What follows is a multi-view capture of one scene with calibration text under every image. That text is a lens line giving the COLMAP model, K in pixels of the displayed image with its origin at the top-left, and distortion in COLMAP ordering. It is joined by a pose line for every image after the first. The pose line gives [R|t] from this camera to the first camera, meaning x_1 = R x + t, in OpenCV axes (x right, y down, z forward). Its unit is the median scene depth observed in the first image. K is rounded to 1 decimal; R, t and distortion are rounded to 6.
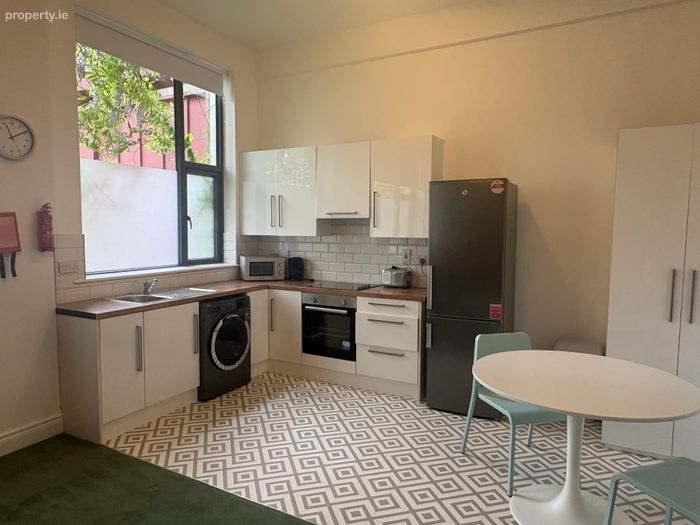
lens RADIAL K [[476.5, 0, 350.0], [0, 476.5, 261.4], [0, 0, 1]] dist [-0.000085, 0.001162]
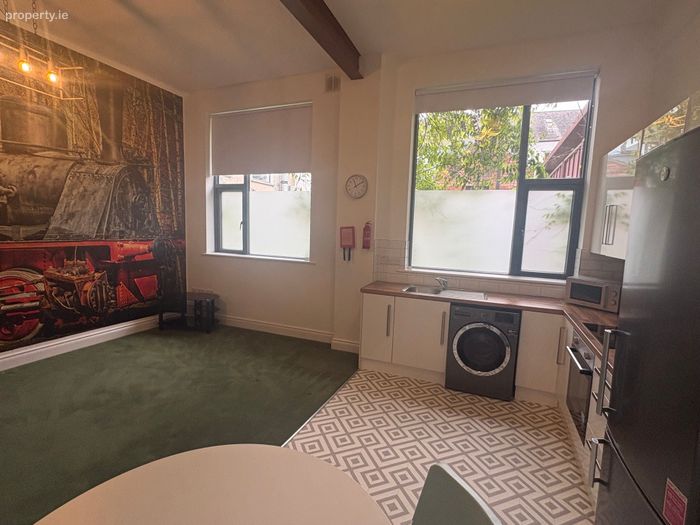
lens RADIAL K [[327.4, 0, 351.1], [0, 327.4, 264.7], [0, 0, 1]] dist [0.000172, 0.000153]
pose [[0.100483, 0.100994, -0.989800, 0.429091], [-0.108787, 0.989985, 0.089969, -0.050771], [0.988974, 0.098637, 0.110463, 0.639858]]
